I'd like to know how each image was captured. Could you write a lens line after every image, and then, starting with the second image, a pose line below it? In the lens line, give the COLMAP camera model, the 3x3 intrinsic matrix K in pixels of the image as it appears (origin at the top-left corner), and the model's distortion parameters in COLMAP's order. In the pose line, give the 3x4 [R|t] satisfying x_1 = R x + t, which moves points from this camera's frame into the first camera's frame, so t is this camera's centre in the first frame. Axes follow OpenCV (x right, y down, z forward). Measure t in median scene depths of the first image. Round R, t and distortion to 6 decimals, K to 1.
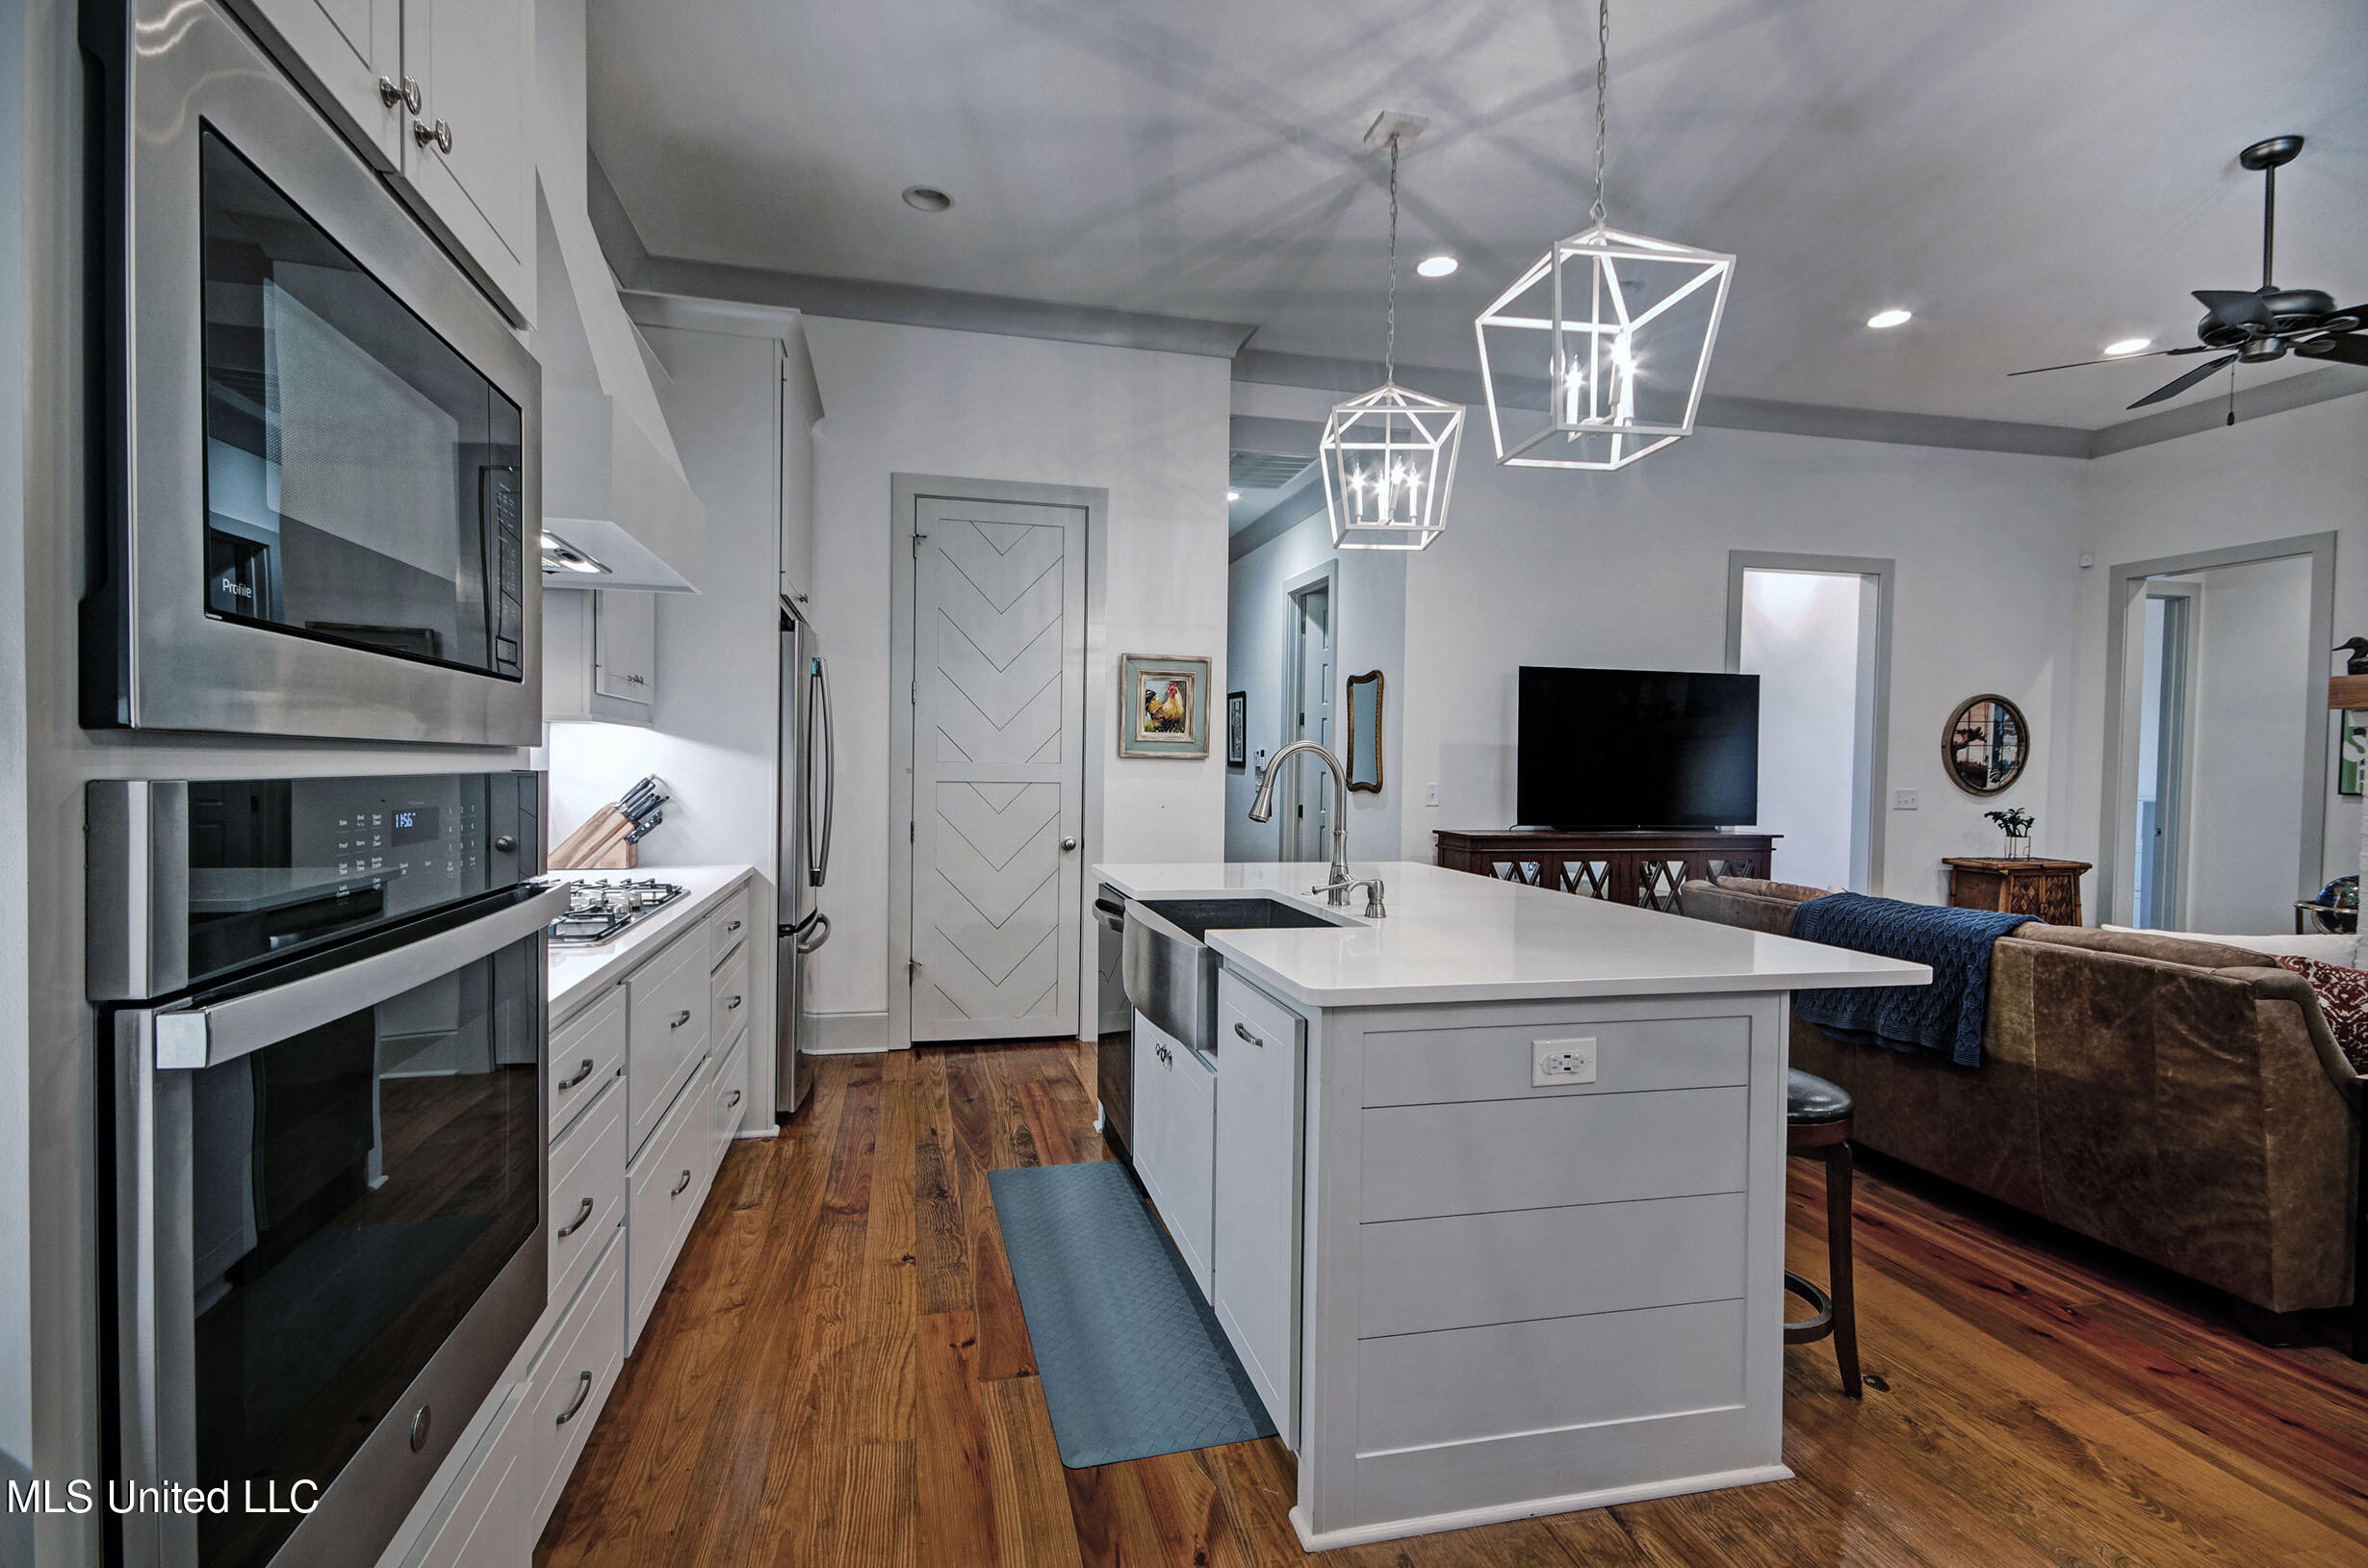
lens RADIAL K [[1107.5, 0, 1176.3], [0, 1107.5, 785.9], [0, 0, 1]] dist [0.024996, -0.007889]
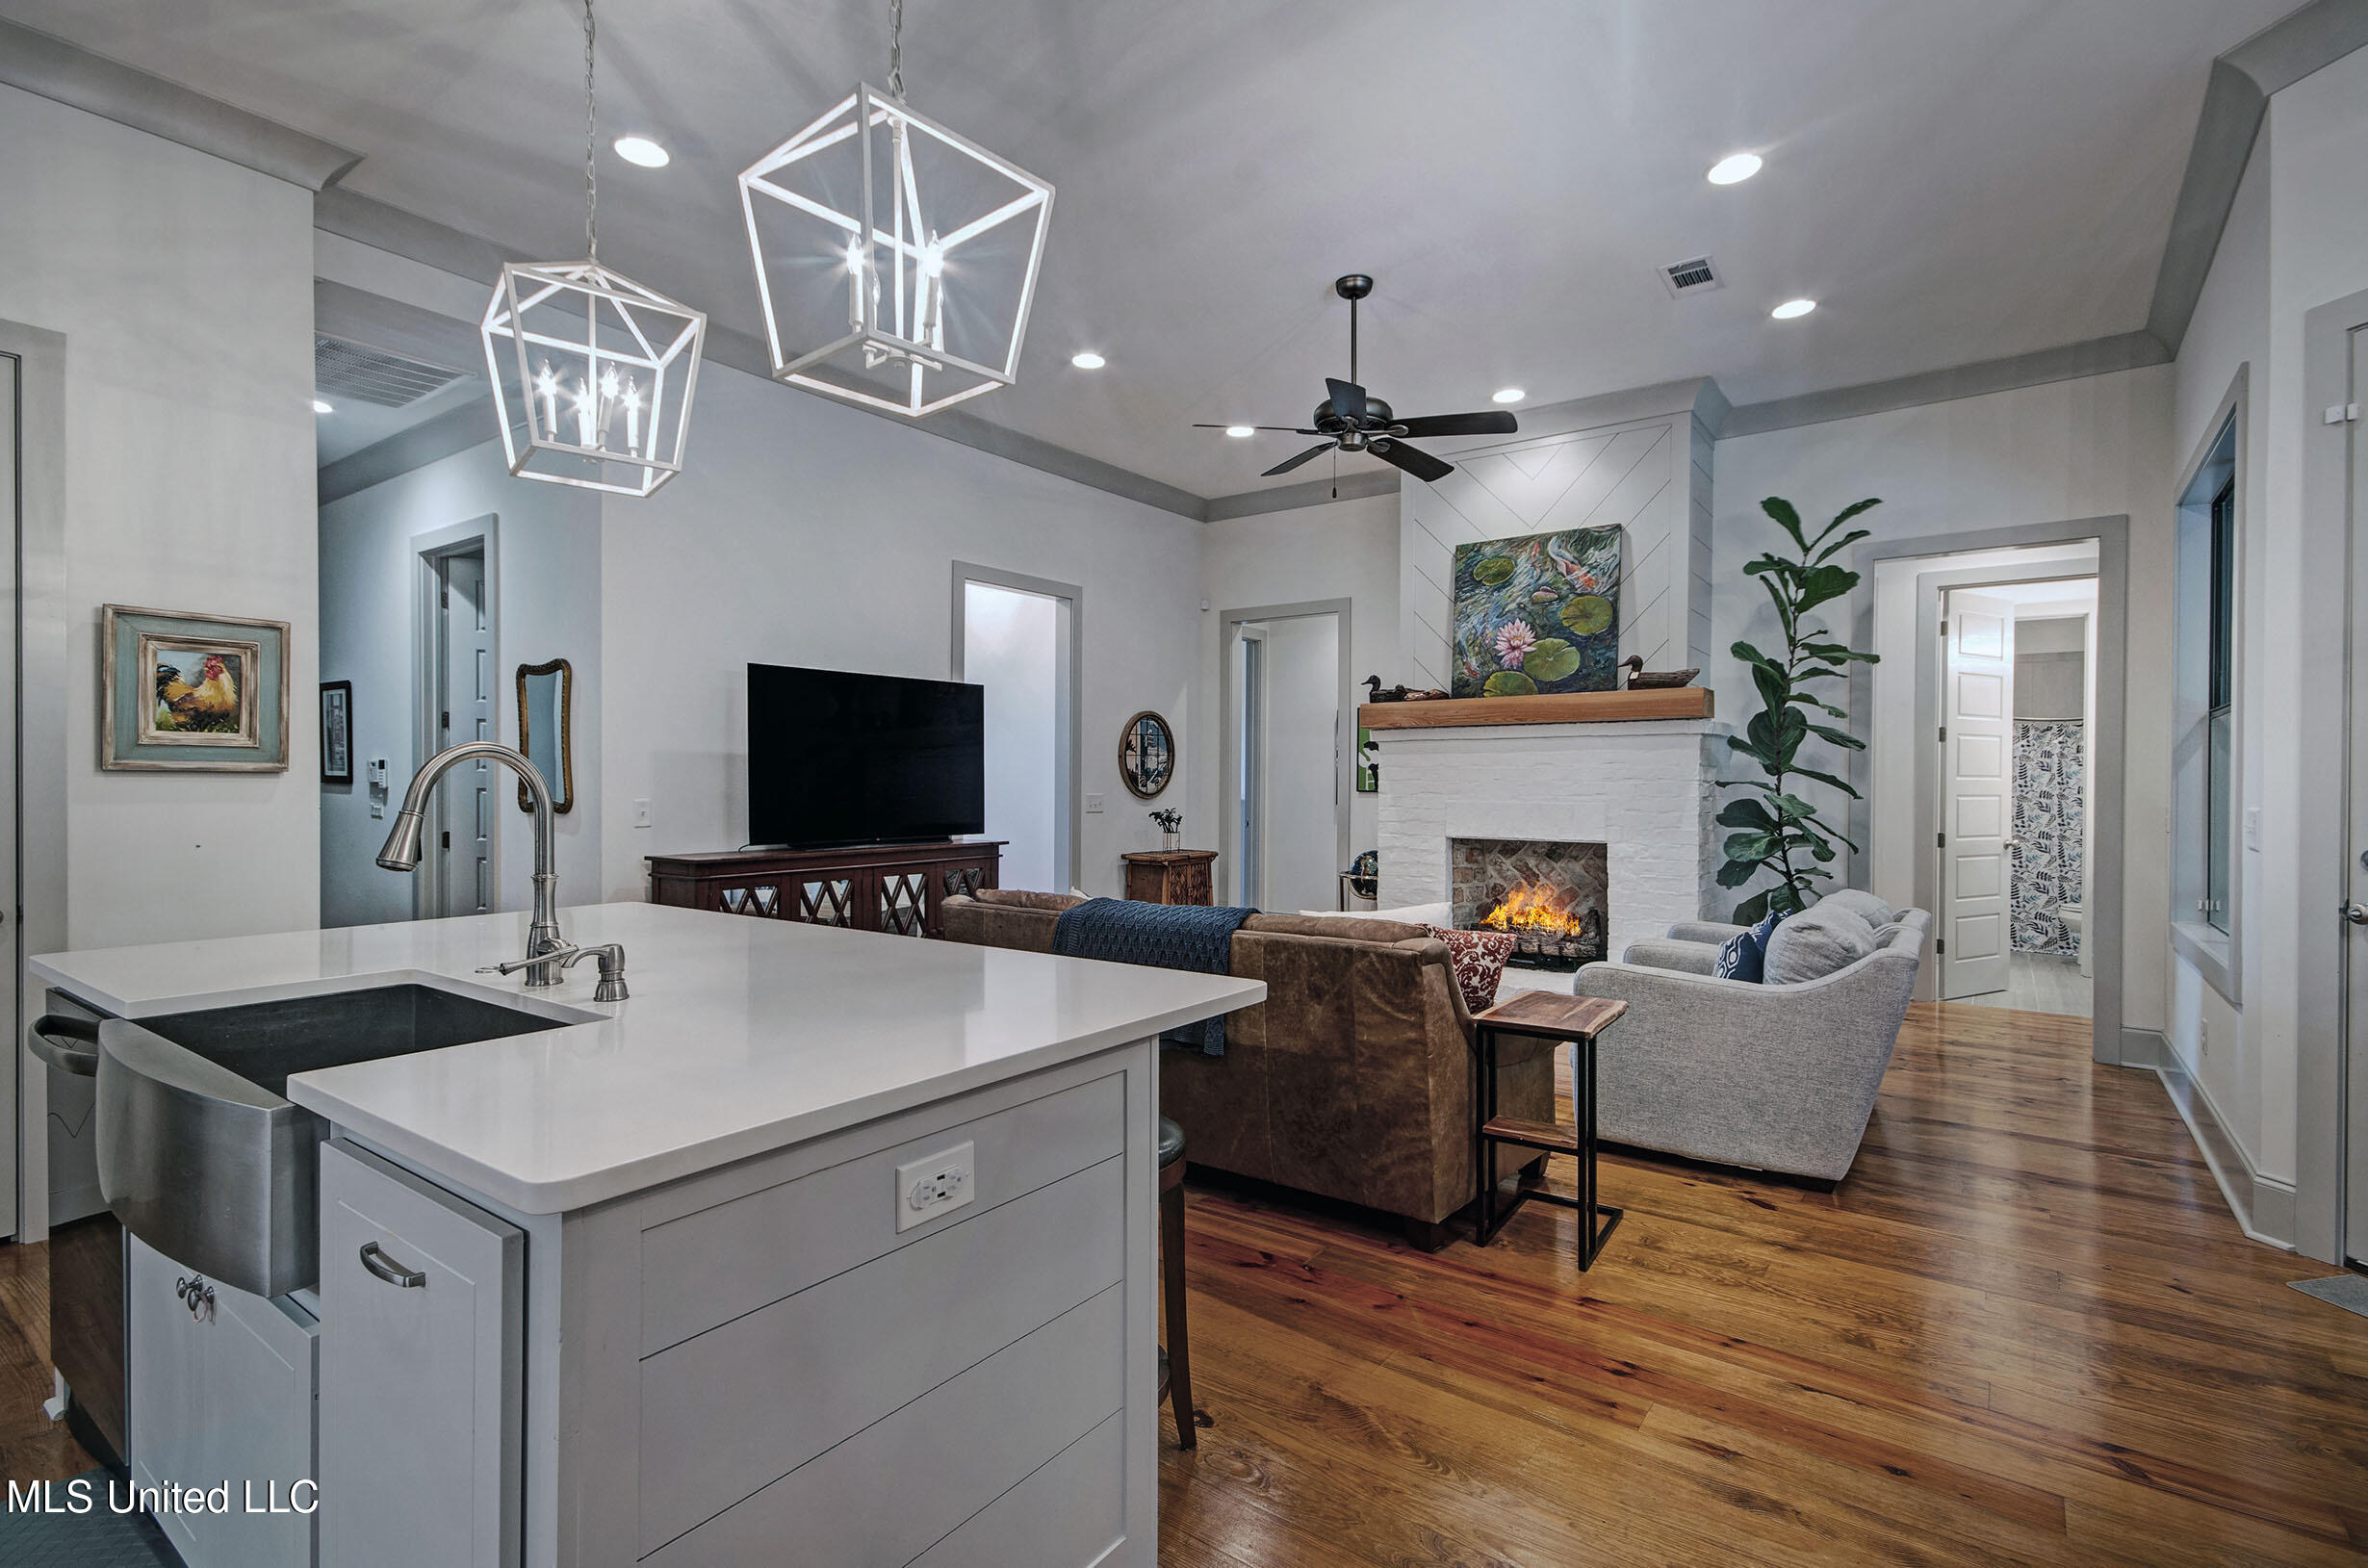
lens RADIAL K [[1107.5, 0, 1176.3], [0, 1107.5, 785.9], [0, 0, 1]] dist [0.024996, -0.007889]
pose [[0.764932, -0.016841, 0.643891, 0.004096], [0.023395, 0.999725, -0.001645, -0.003664], [-0.643686, 0.016322, 0.765115, 0.185316]]
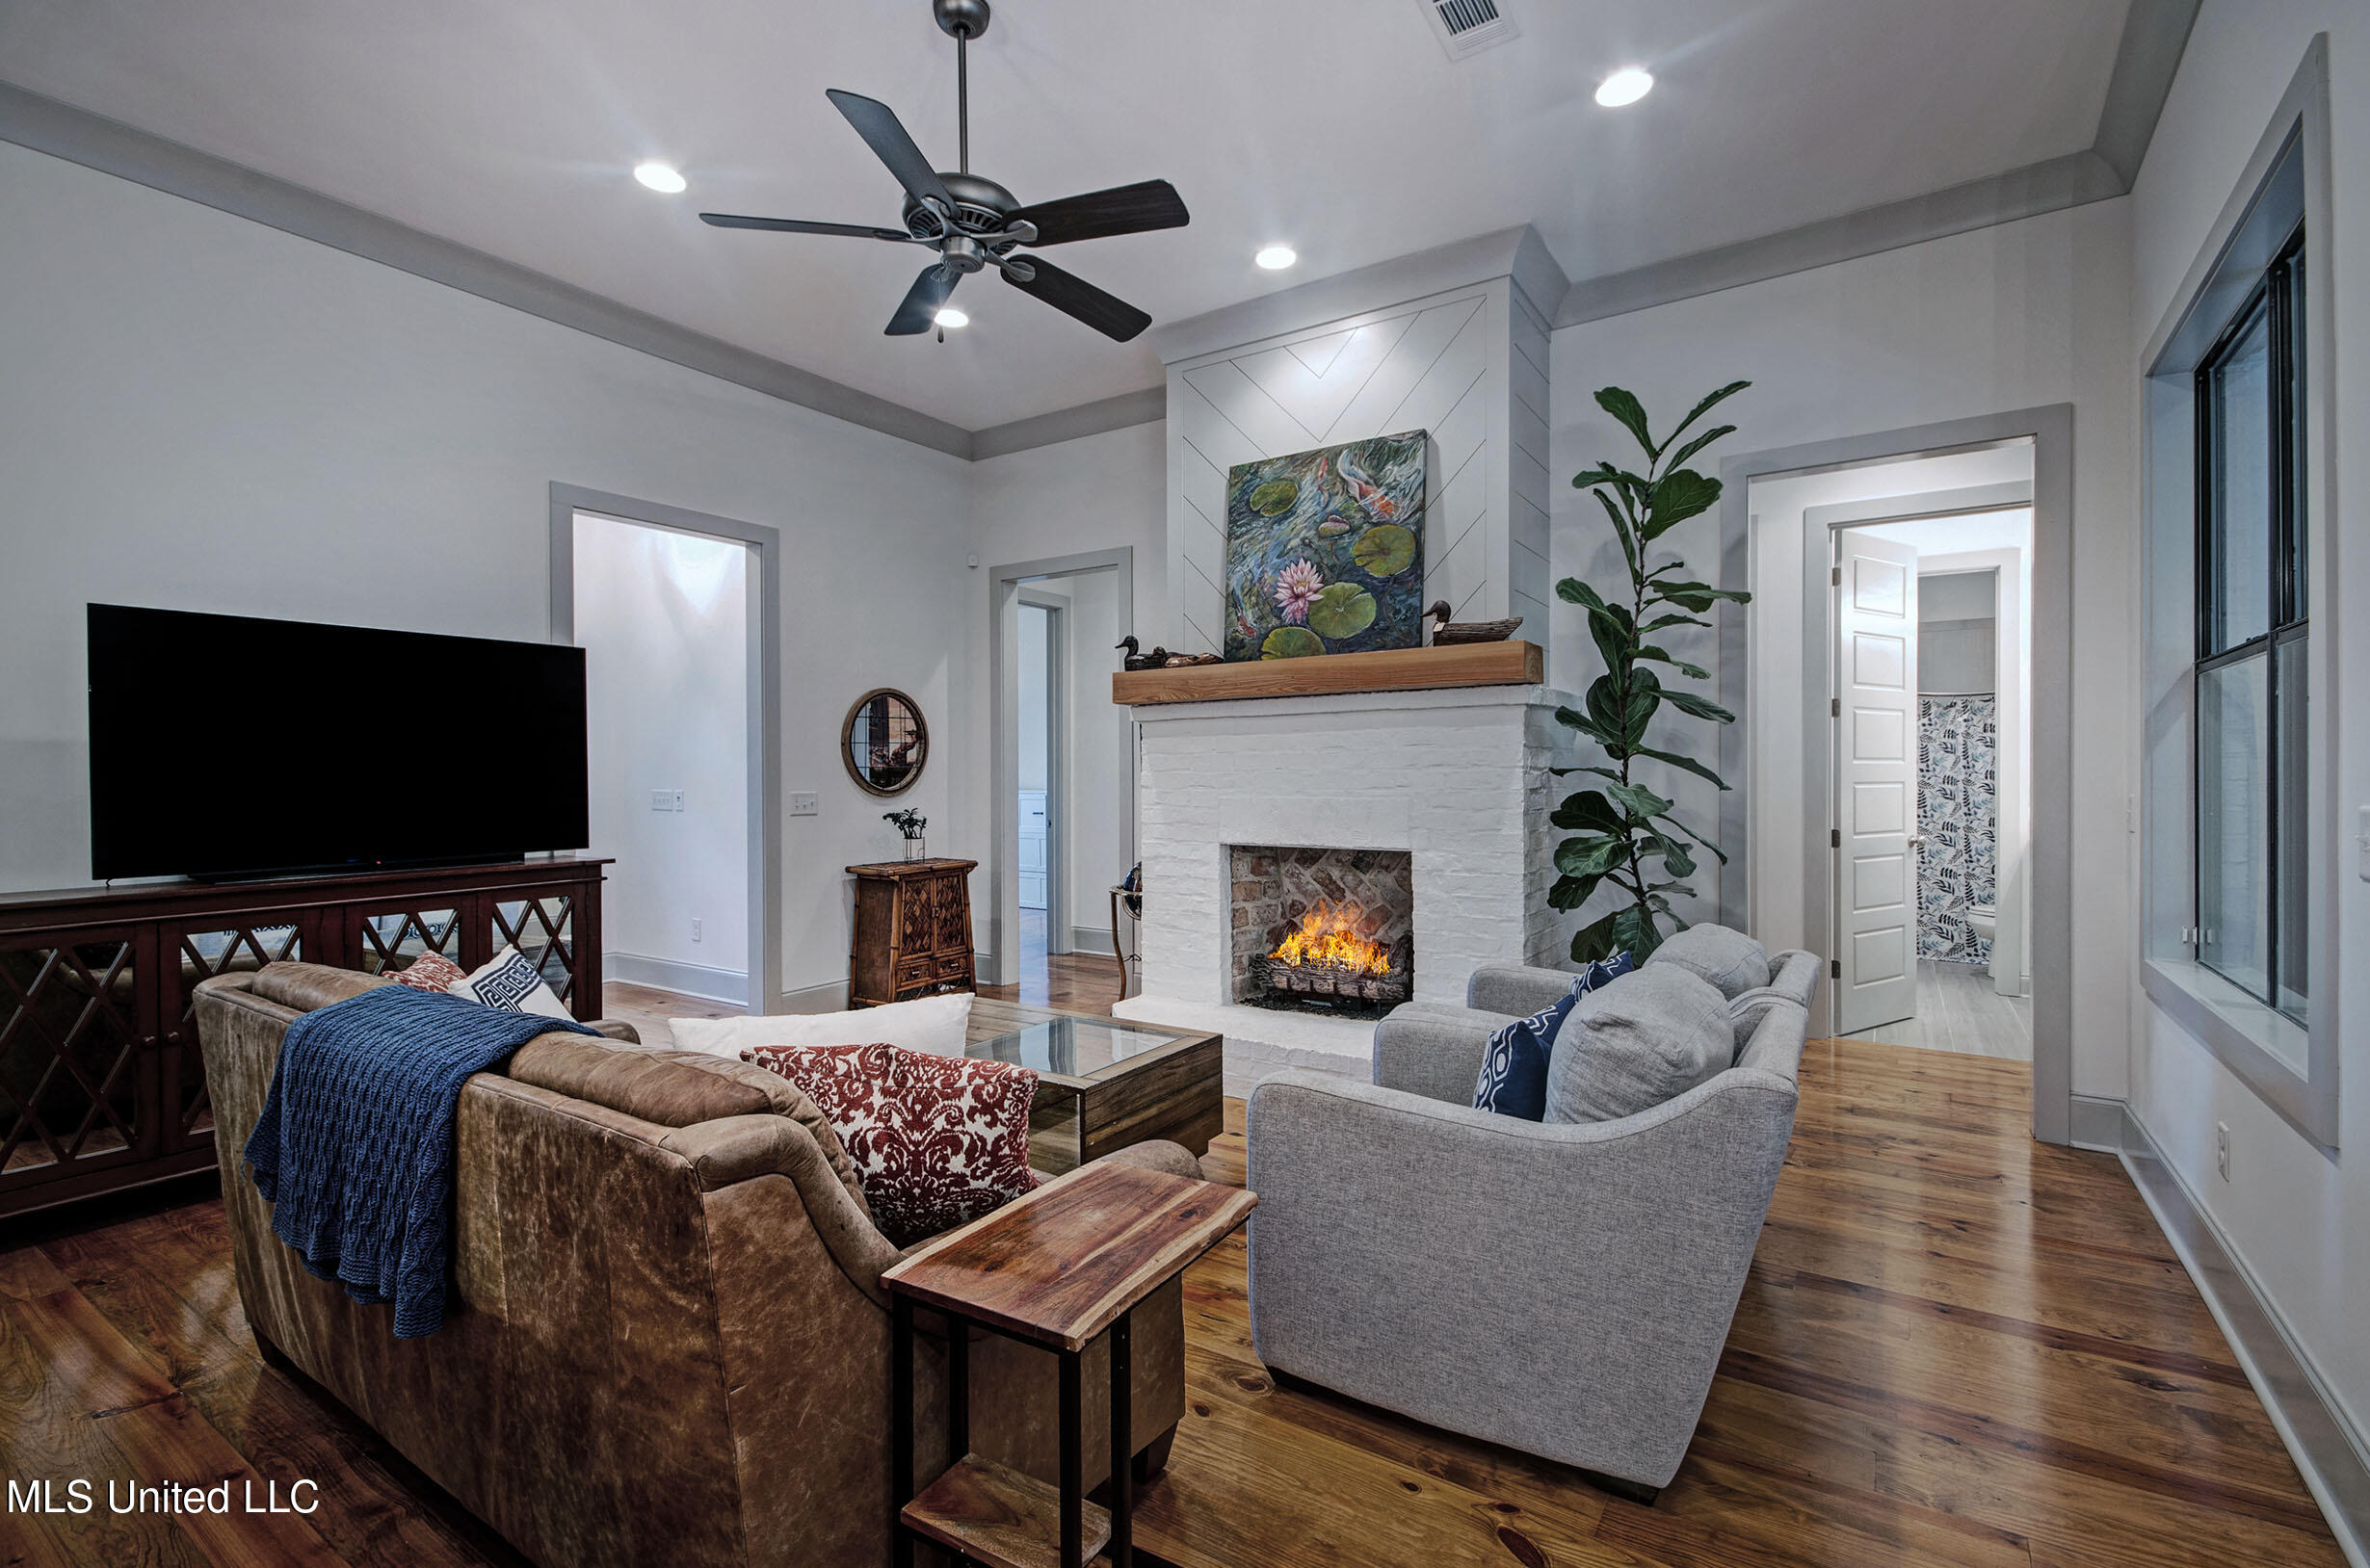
lens RADIAL K [[1071.7, 0, 1176.3], [0, 1071.7, 771.7], [0, 0, 1]] dist [0.006690, 0.001192]
pose [[0.732146, -0.020215, 0.680848, 0.547480], [0.033103, 0.999434, -0.005923, 0.002937], [-0.680343, 0.026875, 0.732401, 0.334802]]
